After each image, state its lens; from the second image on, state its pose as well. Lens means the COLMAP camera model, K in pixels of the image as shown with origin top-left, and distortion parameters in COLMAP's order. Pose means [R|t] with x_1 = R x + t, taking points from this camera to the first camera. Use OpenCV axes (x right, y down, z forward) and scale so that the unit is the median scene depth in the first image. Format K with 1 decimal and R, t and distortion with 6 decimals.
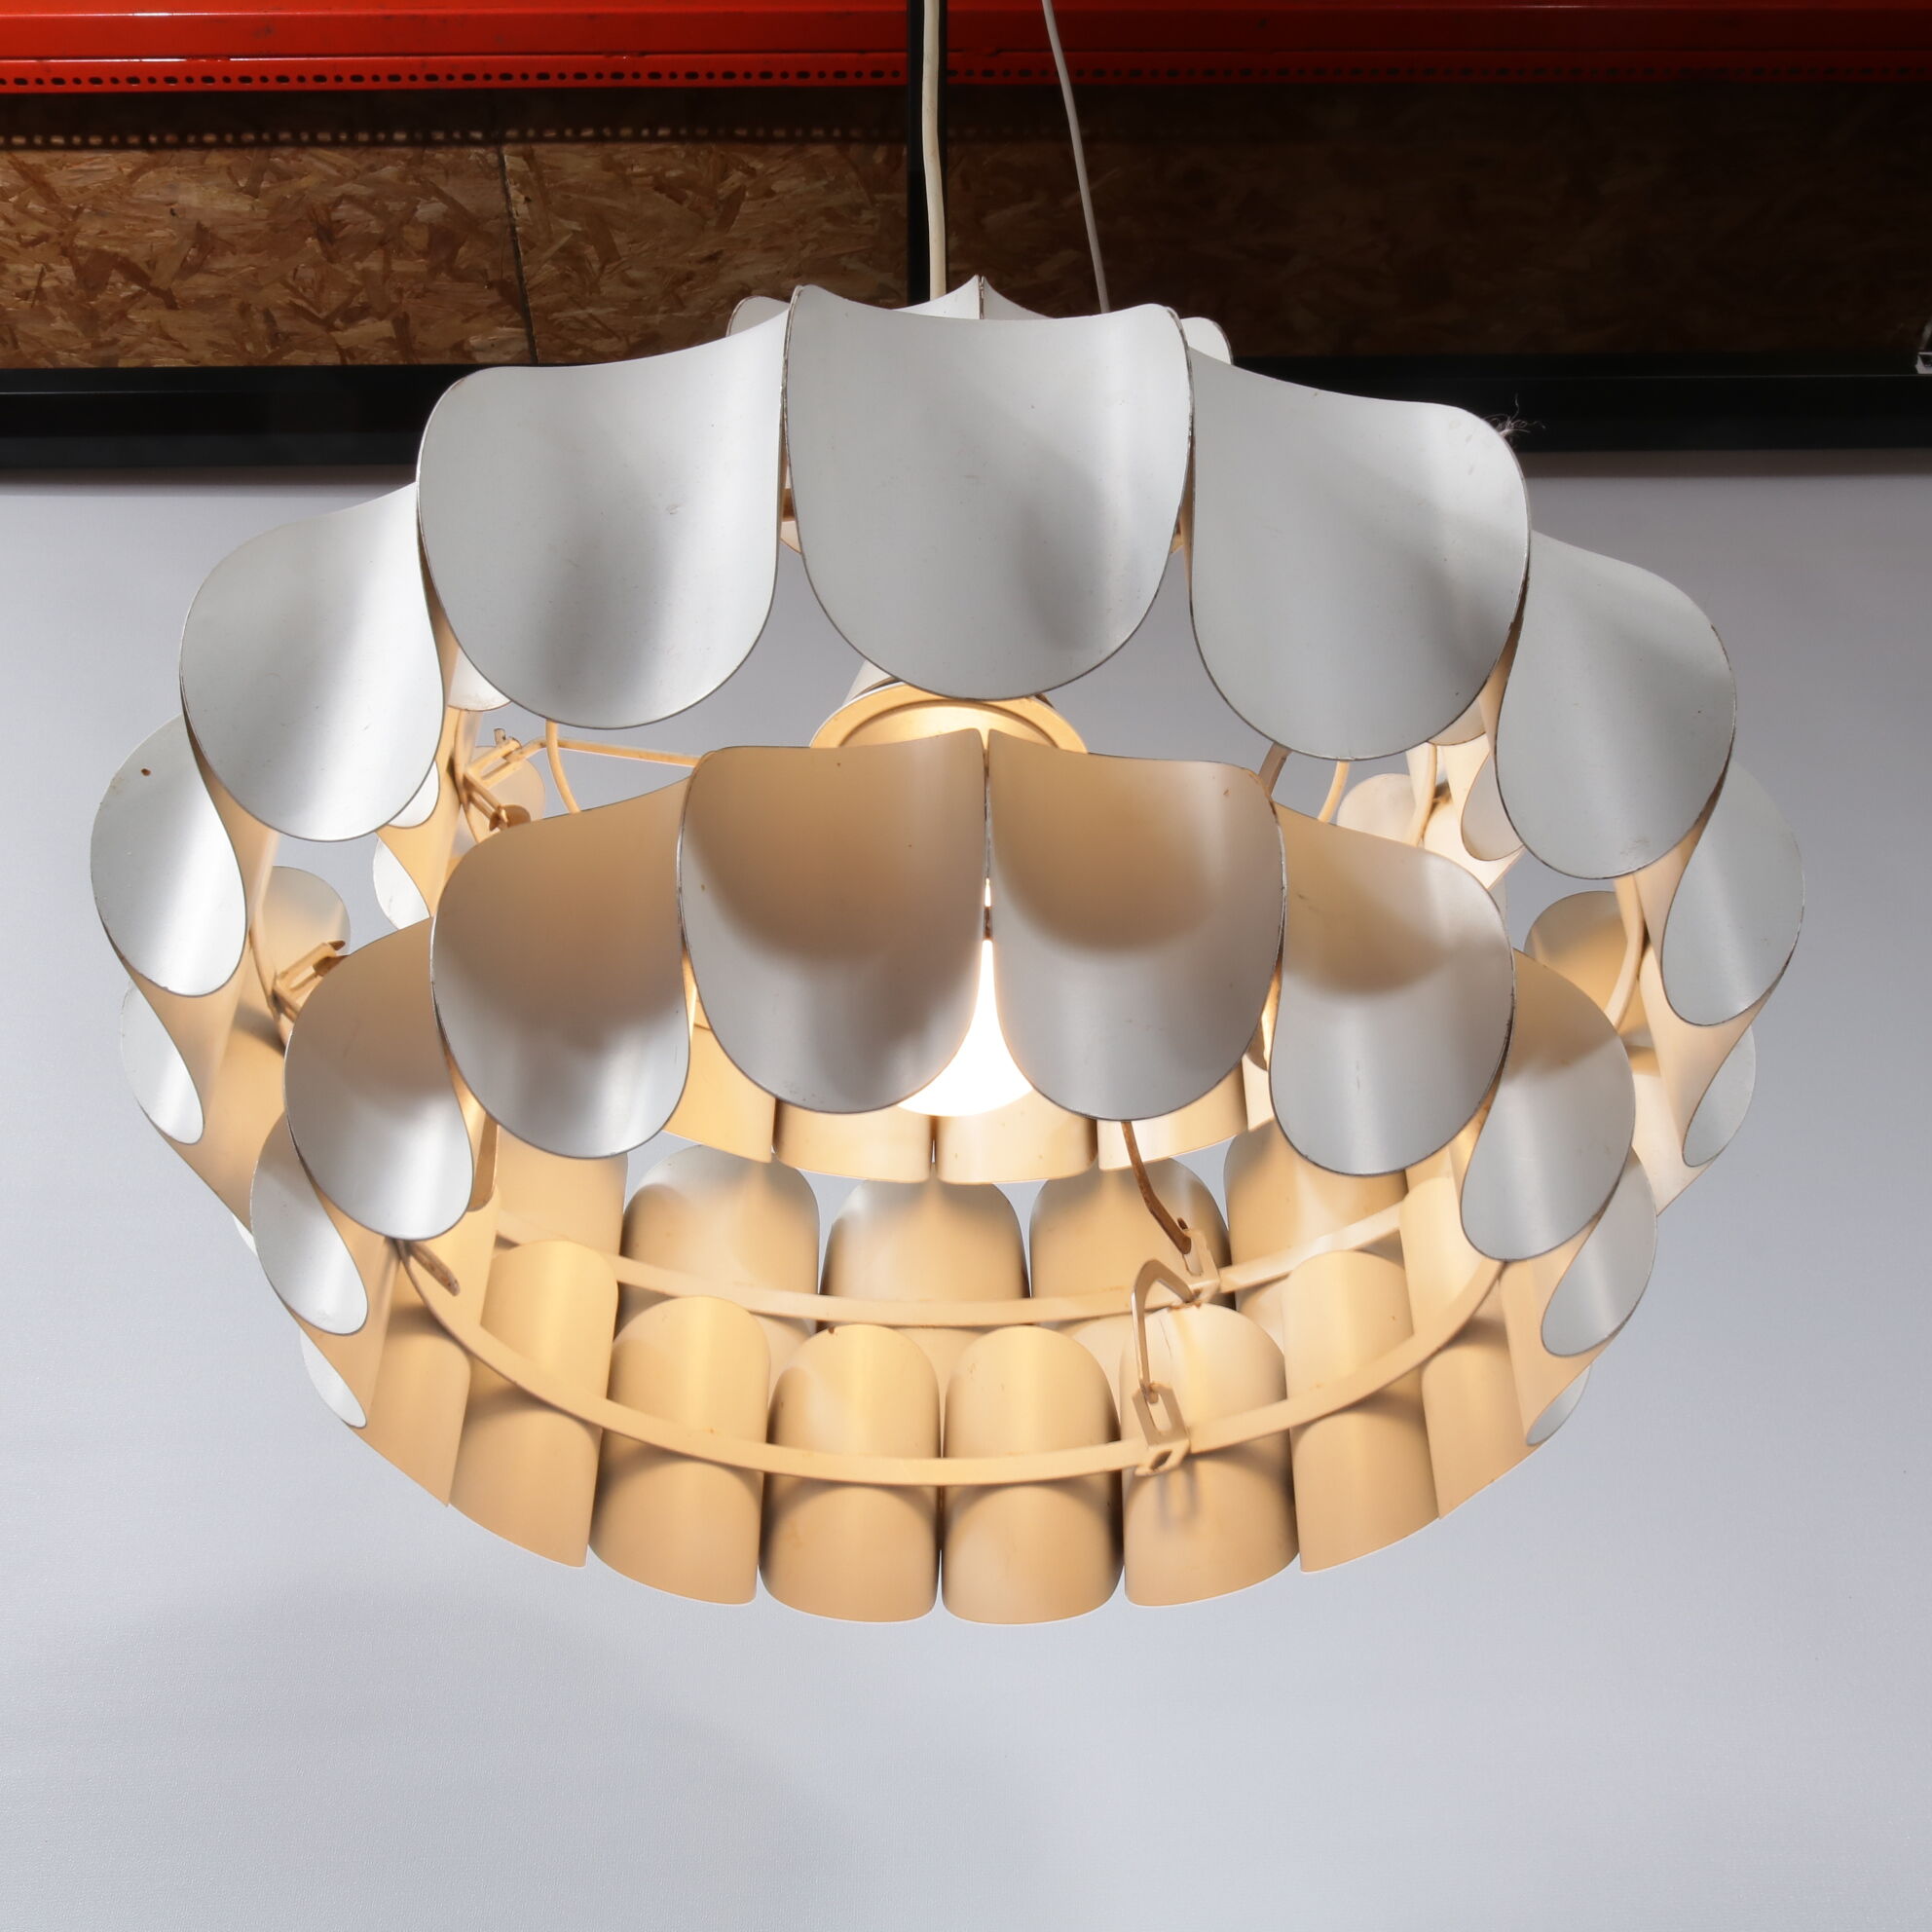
lens RADIAL K [[2248.5, 0, 974.4], [0, 2248.5, 955.8], [0, 0, 1]] dist [-0.014316, 0.000000]
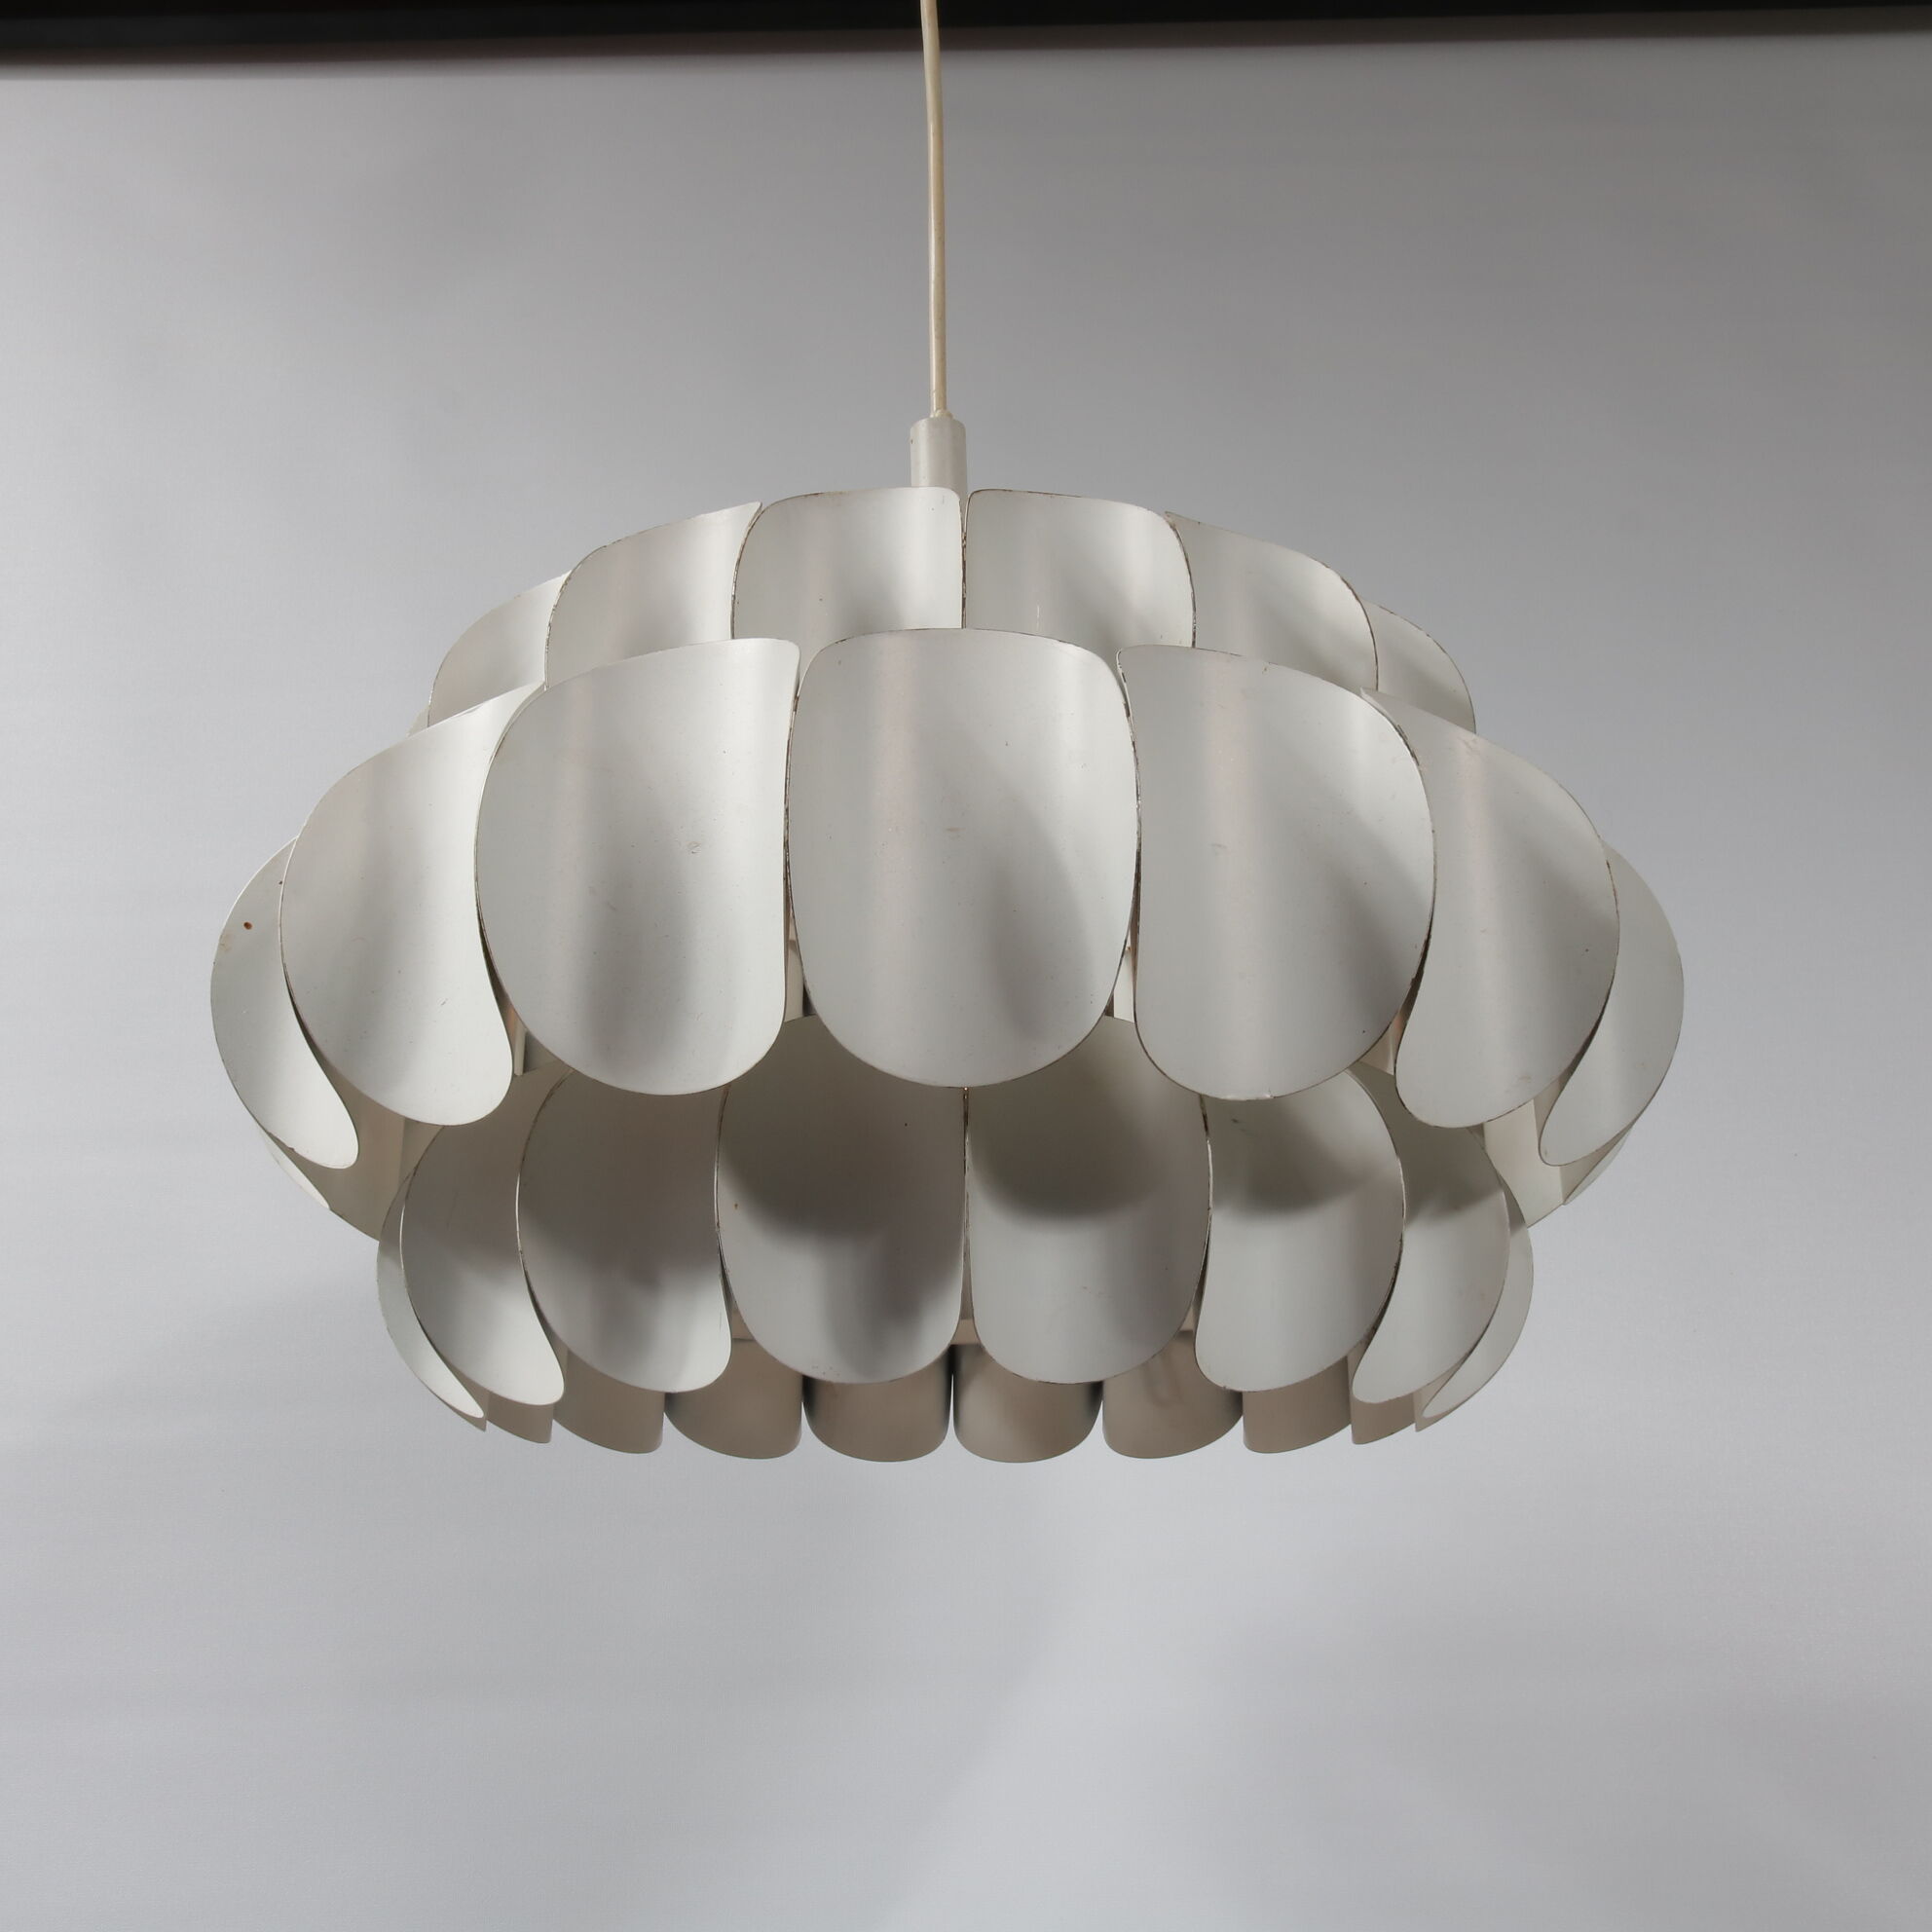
lens RADIAL K [[2248.5, 0, 965.4], [0, 2248.5, 982.5], [0, 0, 1]] dist [-0.014316, 0.000000]
pose [[0.999707, -0.004853, -0.023719, 0.033411], [0.012716, 0.938941, 0.343843, -0.552722], [0.020602, -0.344044, 0.938728, -0.107369]]
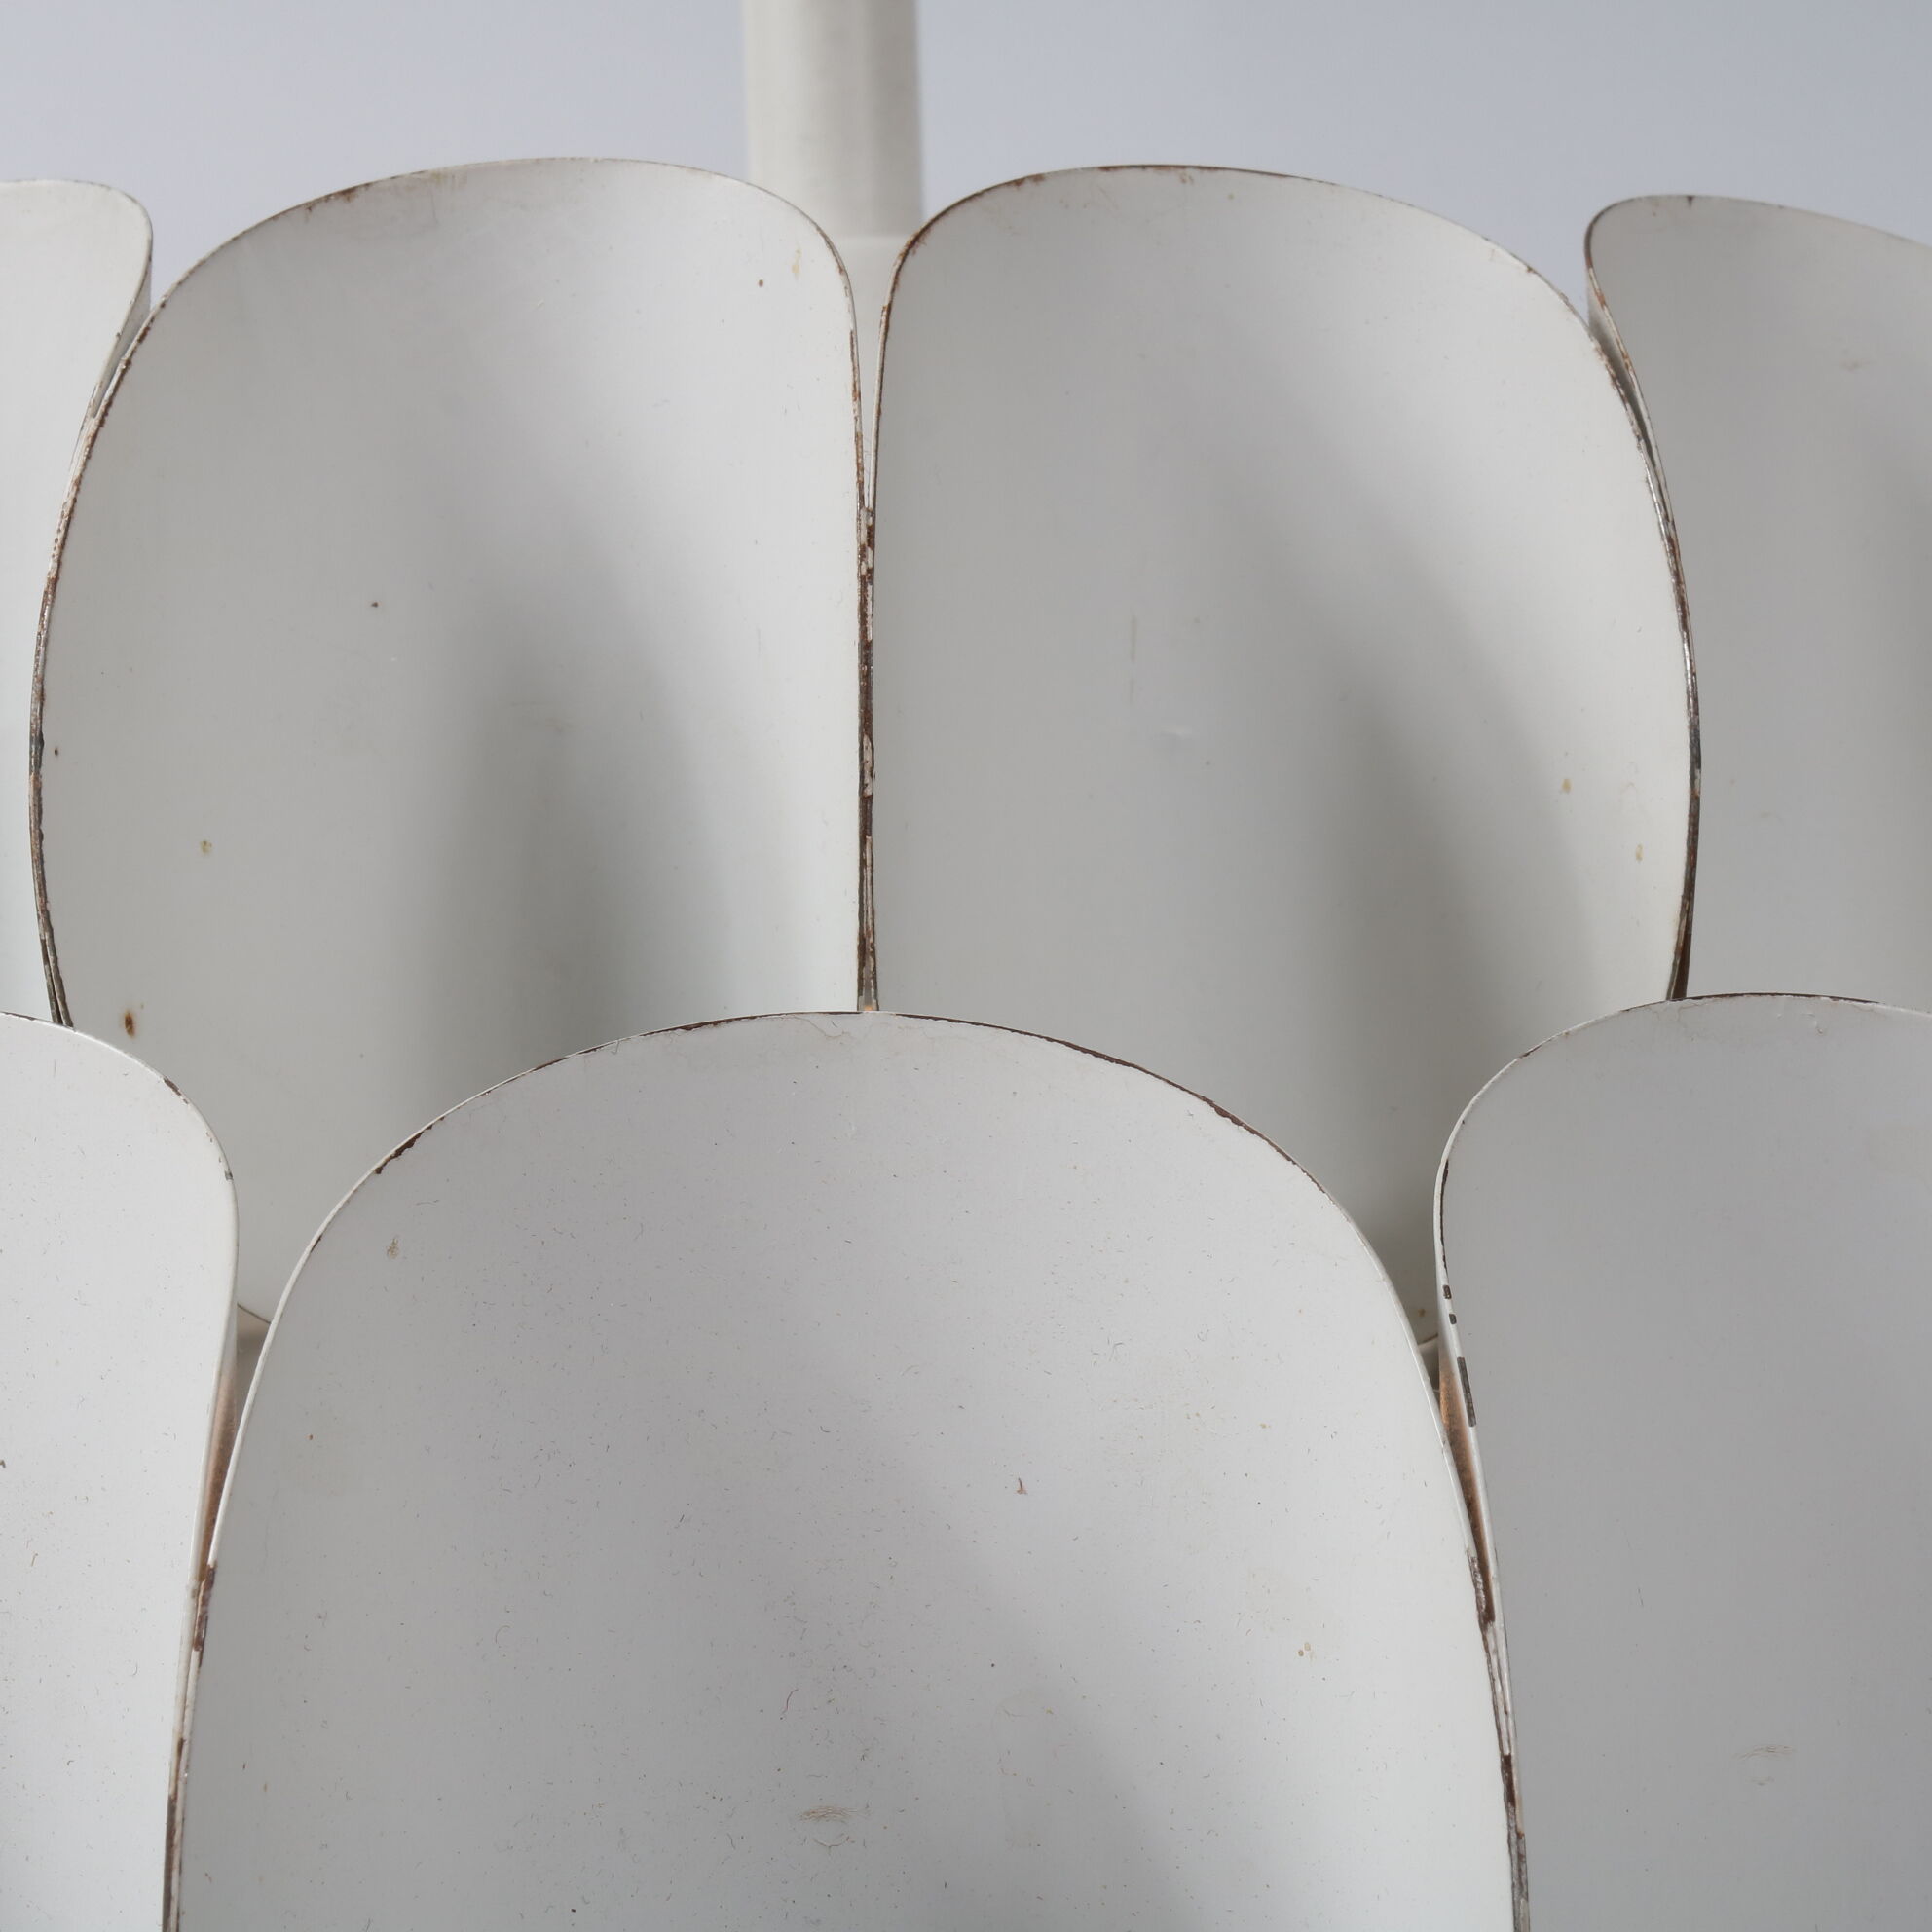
lens RADIAL K [[4251.5, 0, 962.3], [0, 4251.5, 979.0], [0, 0, 1]] dist [0.011247, 0.000000]
pose [[0.999711, -0.001829, -0.023982, 0.034087], [0.016077, 0.792436, 0.609743, -0.697020], [0.017889, -0.609952, 0.792236, 0.616360]]
